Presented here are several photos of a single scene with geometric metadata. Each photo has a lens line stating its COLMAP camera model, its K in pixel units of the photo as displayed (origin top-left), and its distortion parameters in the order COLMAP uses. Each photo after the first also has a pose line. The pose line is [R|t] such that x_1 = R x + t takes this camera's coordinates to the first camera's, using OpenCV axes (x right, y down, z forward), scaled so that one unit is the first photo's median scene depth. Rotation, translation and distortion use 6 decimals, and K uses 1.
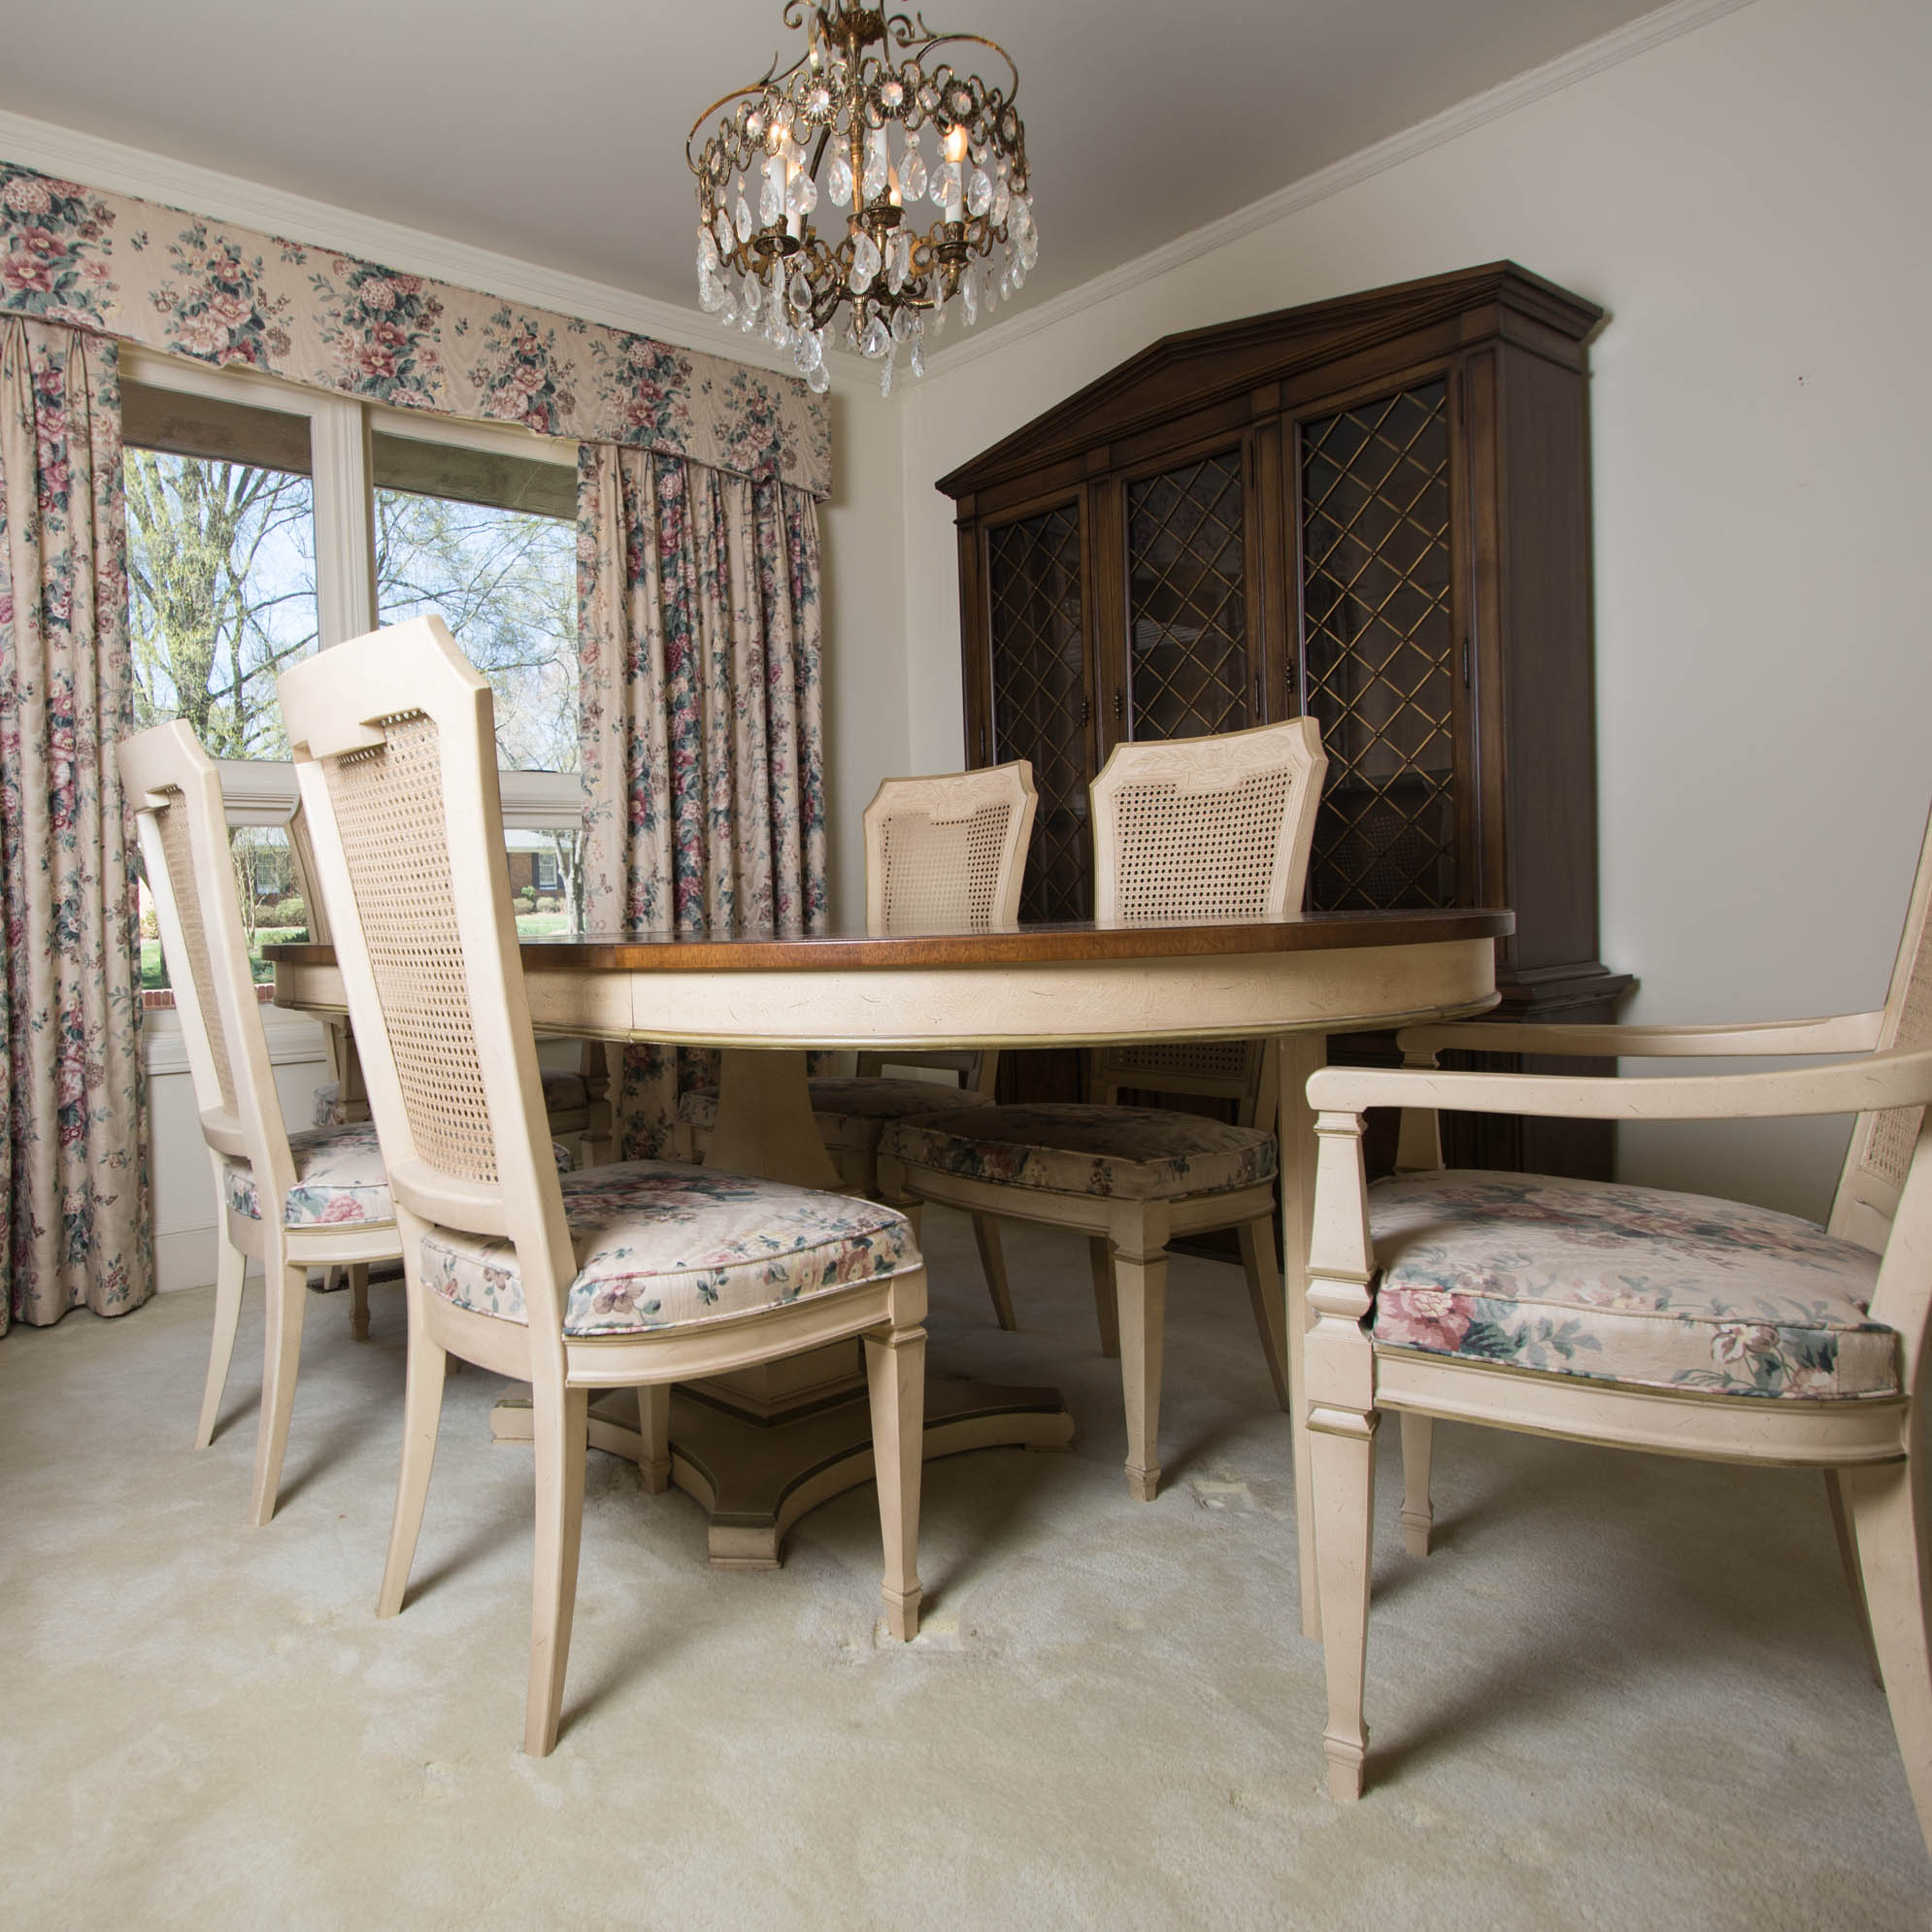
lens RADIAL K [[1400.4, 0, 773.2], [0, 1400.4, 969.0], [0, 0, 1]] dist [0.003200, 0.002507]
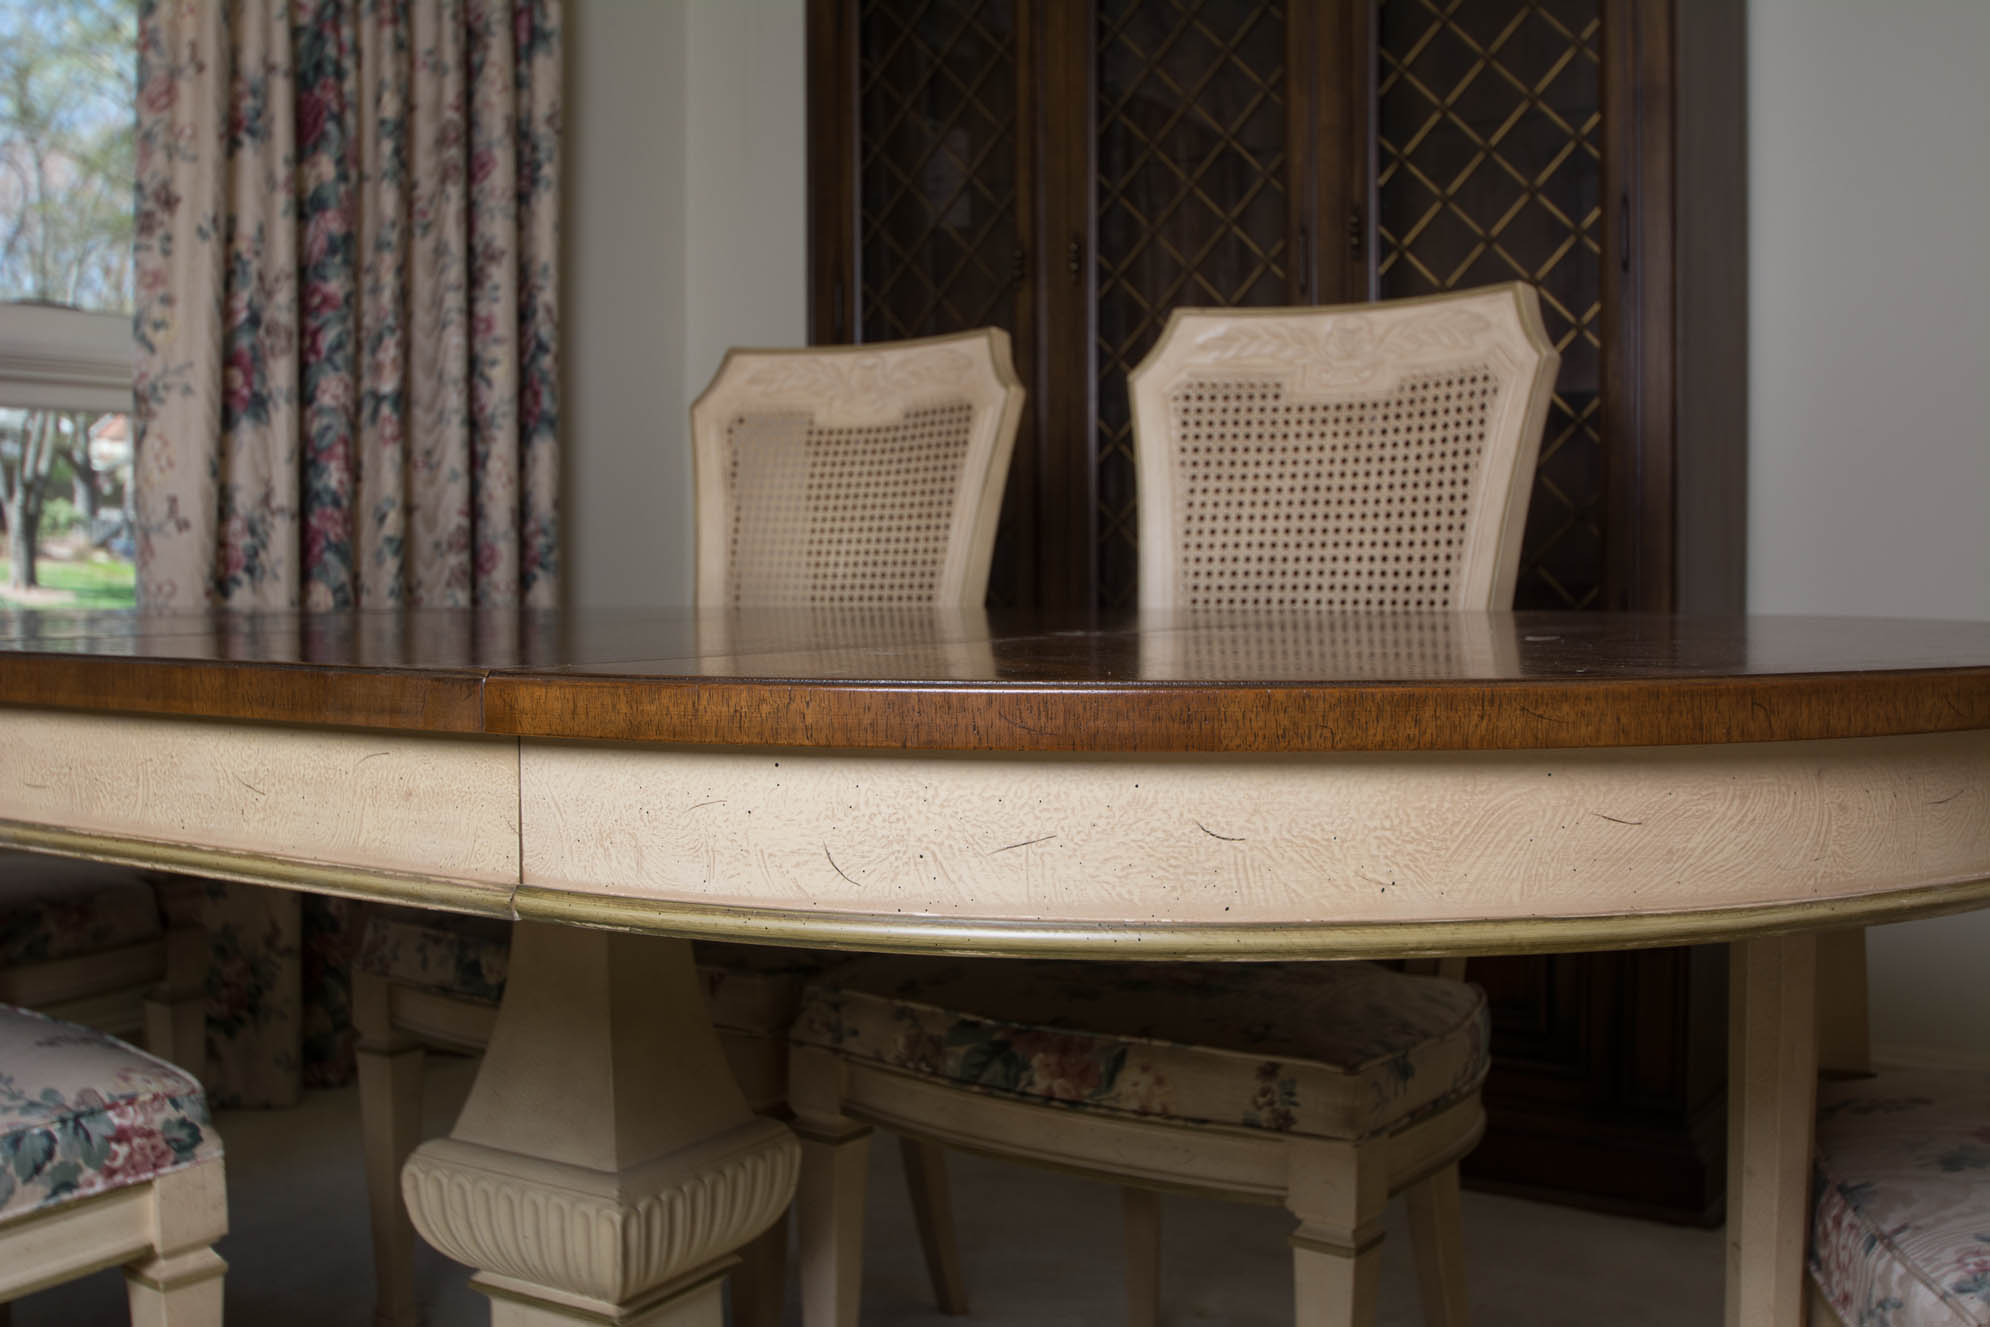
lens RADIAL K [[1989.7, 0, 995.0], [0, 1989.7, 663.5], [0, 0, 1]] dist [-0.091871, 0.075254]
pose [[0.947422, 0.016661, 0.319552, -0.058976], [-0.017883, 0.999840, 0.000889, -0.008771], [-0.319486, -0.006557, 0.947568, 0.164060]]
